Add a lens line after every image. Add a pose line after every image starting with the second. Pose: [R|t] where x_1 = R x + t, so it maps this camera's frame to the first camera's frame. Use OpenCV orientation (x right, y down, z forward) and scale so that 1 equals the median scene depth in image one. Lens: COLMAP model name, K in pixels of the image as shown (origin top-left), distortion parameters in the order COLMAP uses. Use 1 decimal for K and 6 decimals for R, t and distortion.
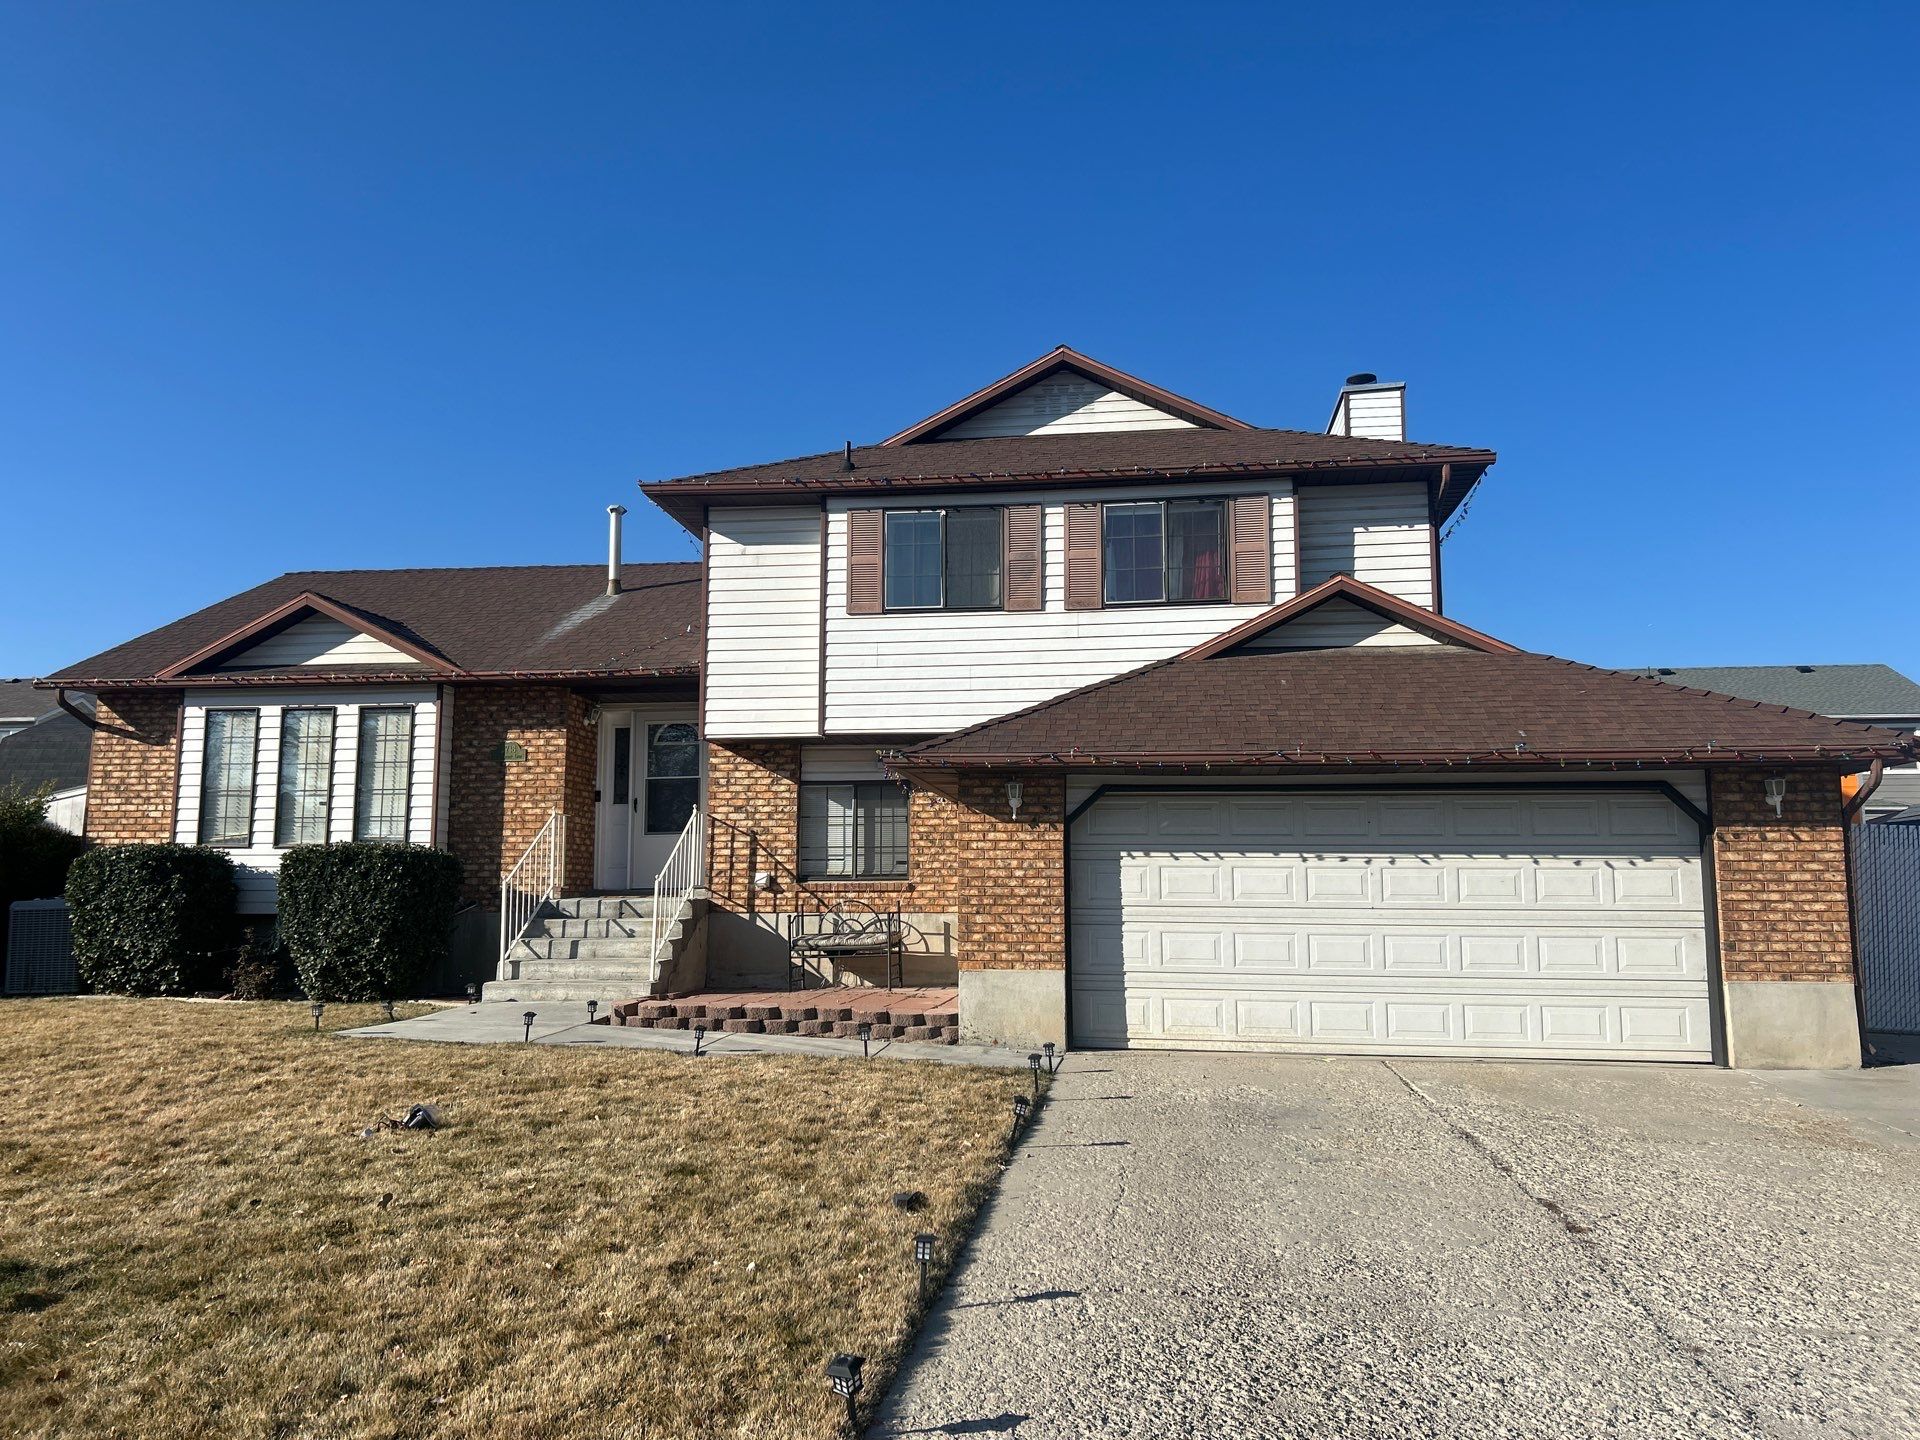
lens RADIAL K [[1420.1, 0, 976.0], [0, 1420.1, 707.3], [0, 0, 1]] dist [0.082607, -0.147301]
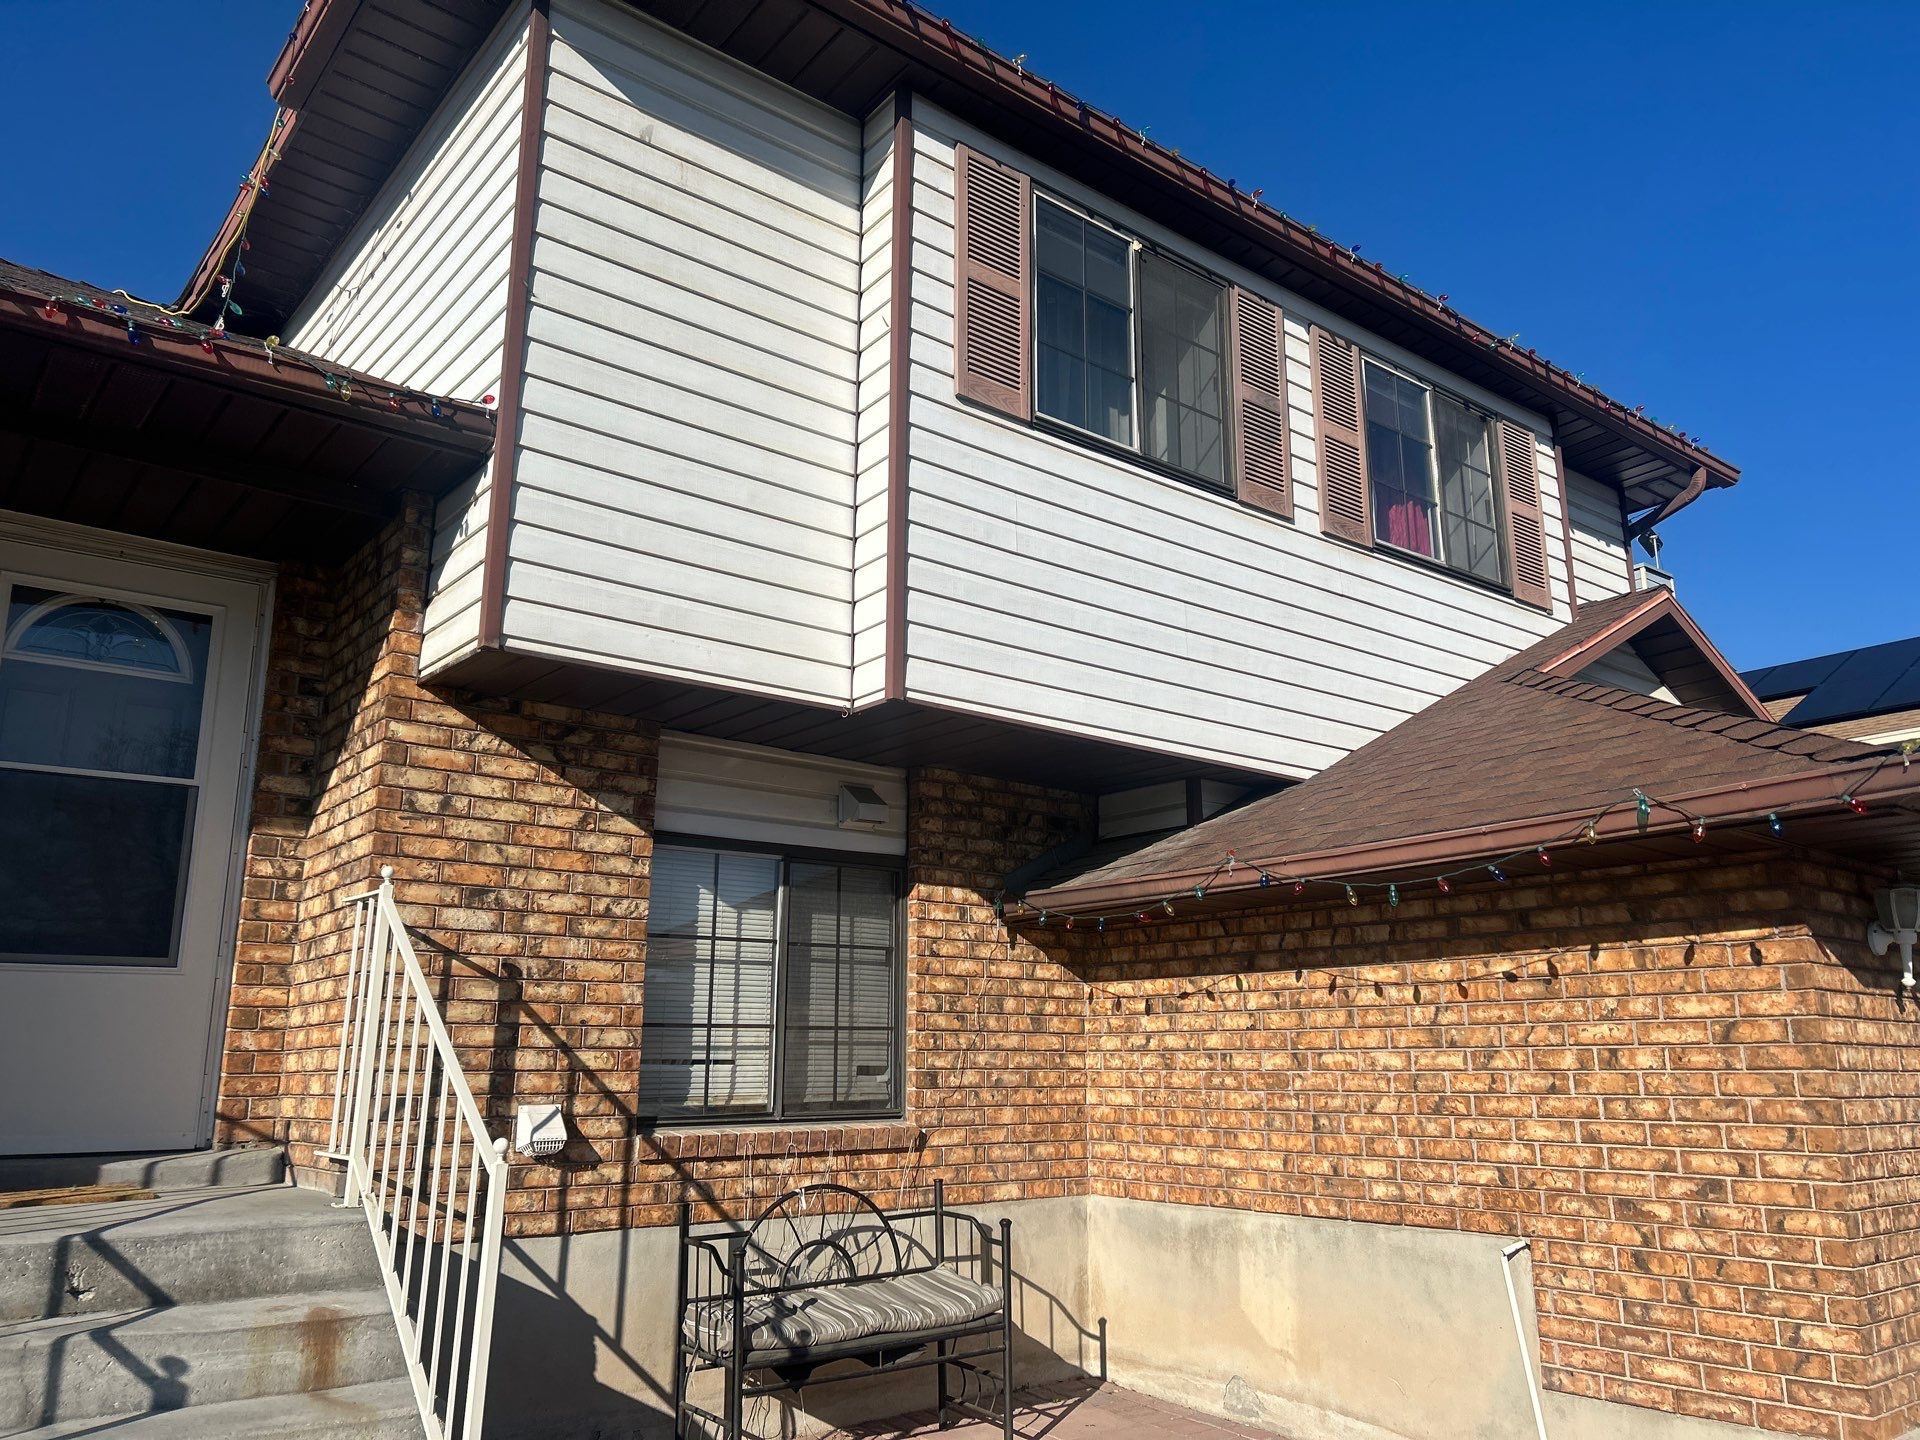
lens RADIAL K [[1420.1, 0, 976.0], [0, 1420.1, 707.3], [0, 0, 1]] dist [0.082607, -0.147301]
pose [[0.691803, 0.176215, 0.700255, -0.326154], [-0.098264, 0.983719, -0.150469, 0.068825], [-0.715369, 0.035285, 0.697855, 0.716223]]
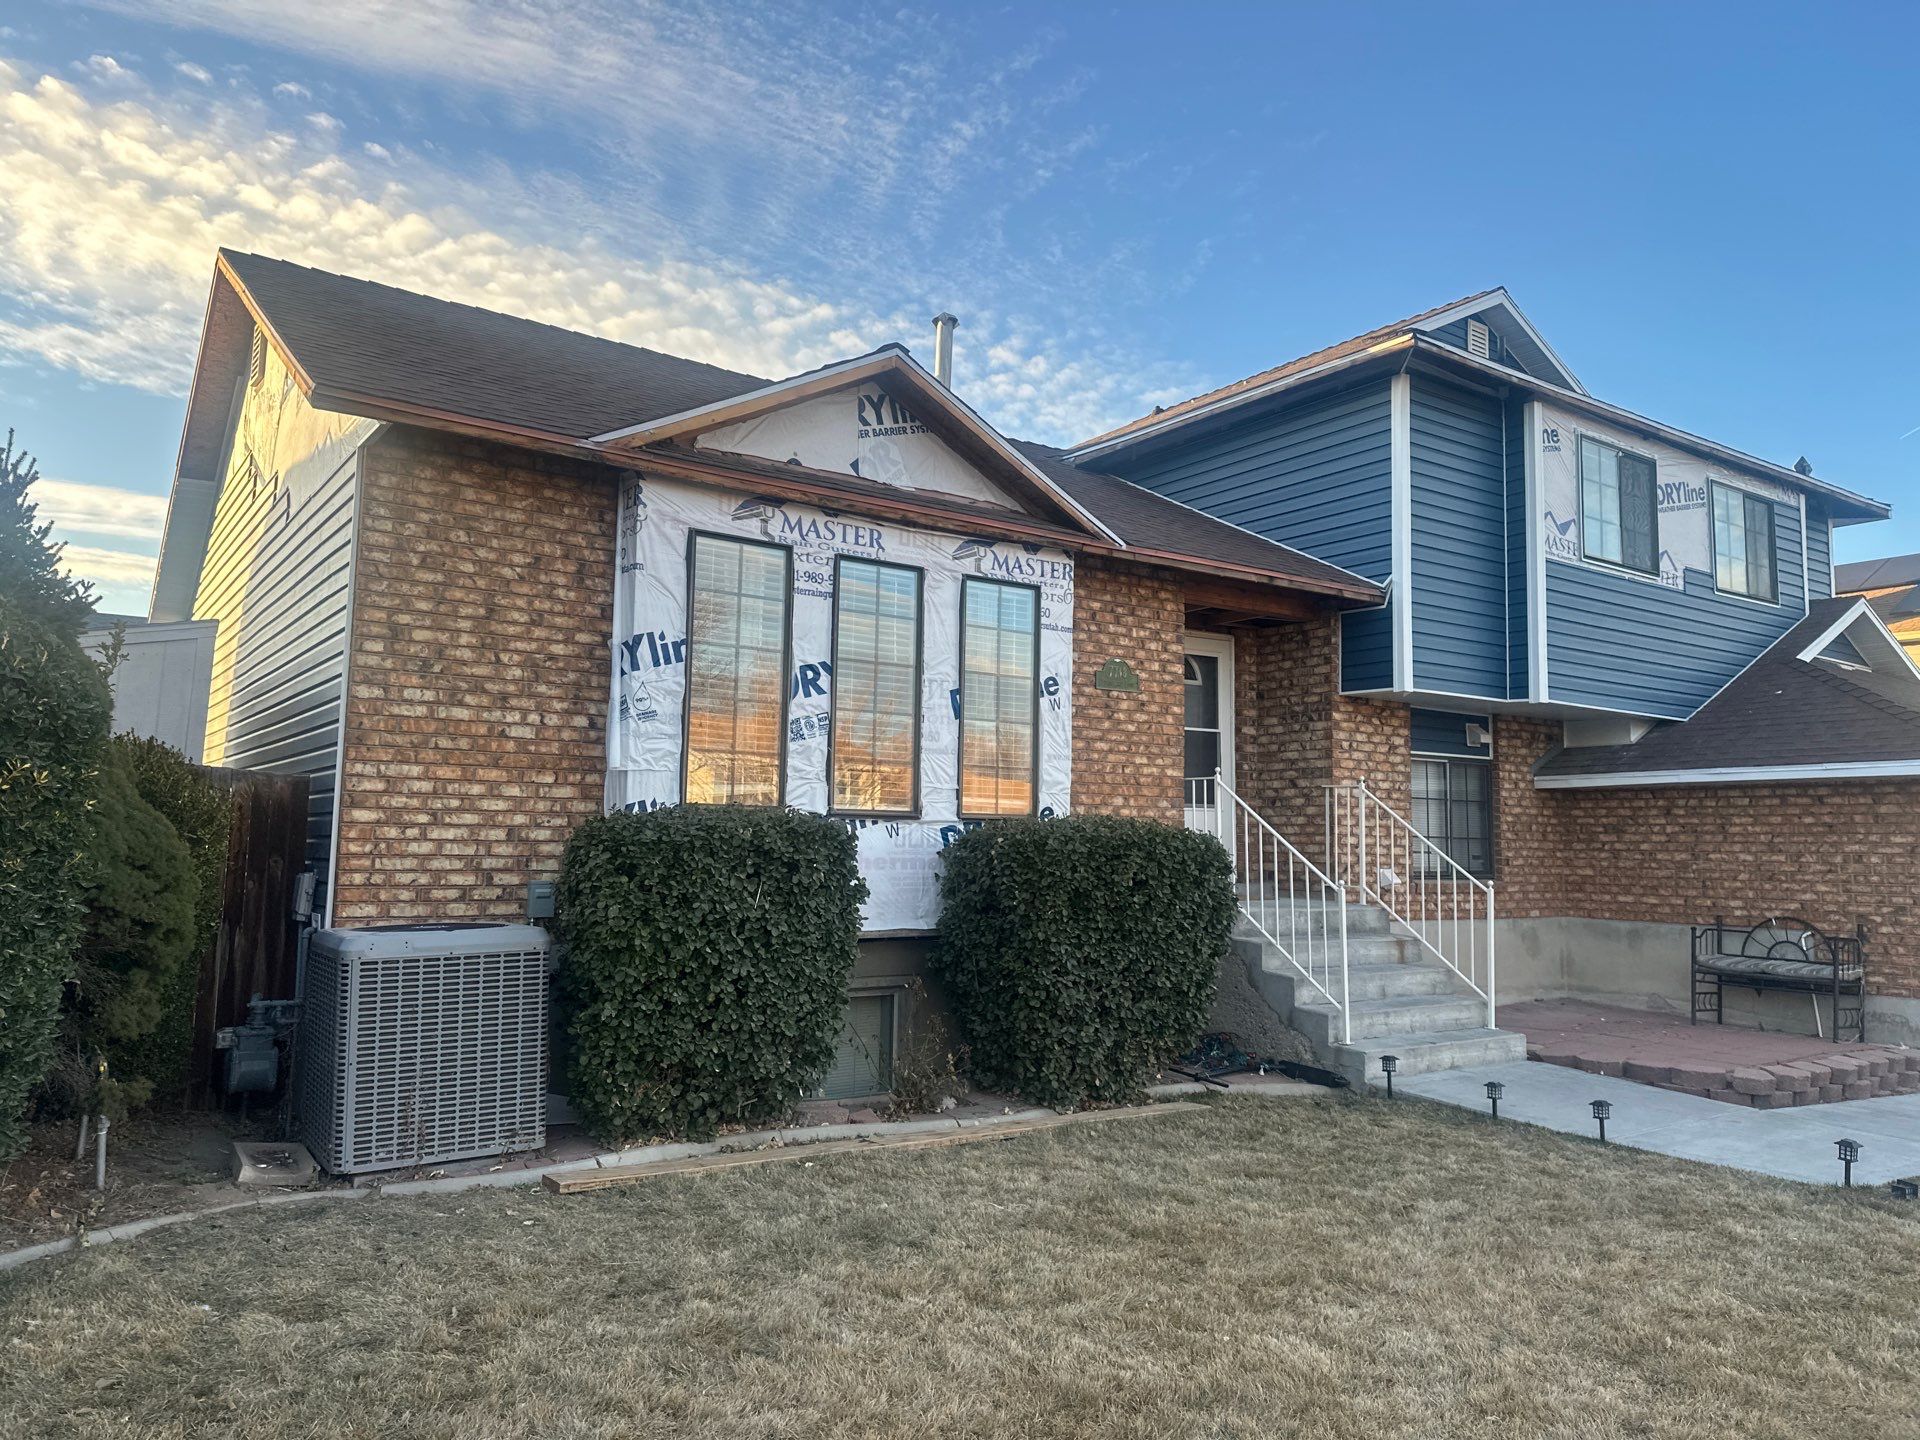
lens RADIAL K [[1345.9, 0, 982.0], [0, 1345.9, 709.5], [0, 0, 1]] dist [0.079288, -0.092002]
pose [[0.733757, 0.078929, 0.674812, -0.819129], [-0.108556, 0.994089, 0.001764, 0.054397], [-0.670684, -0.074549, 0.737988, 0.623768]]
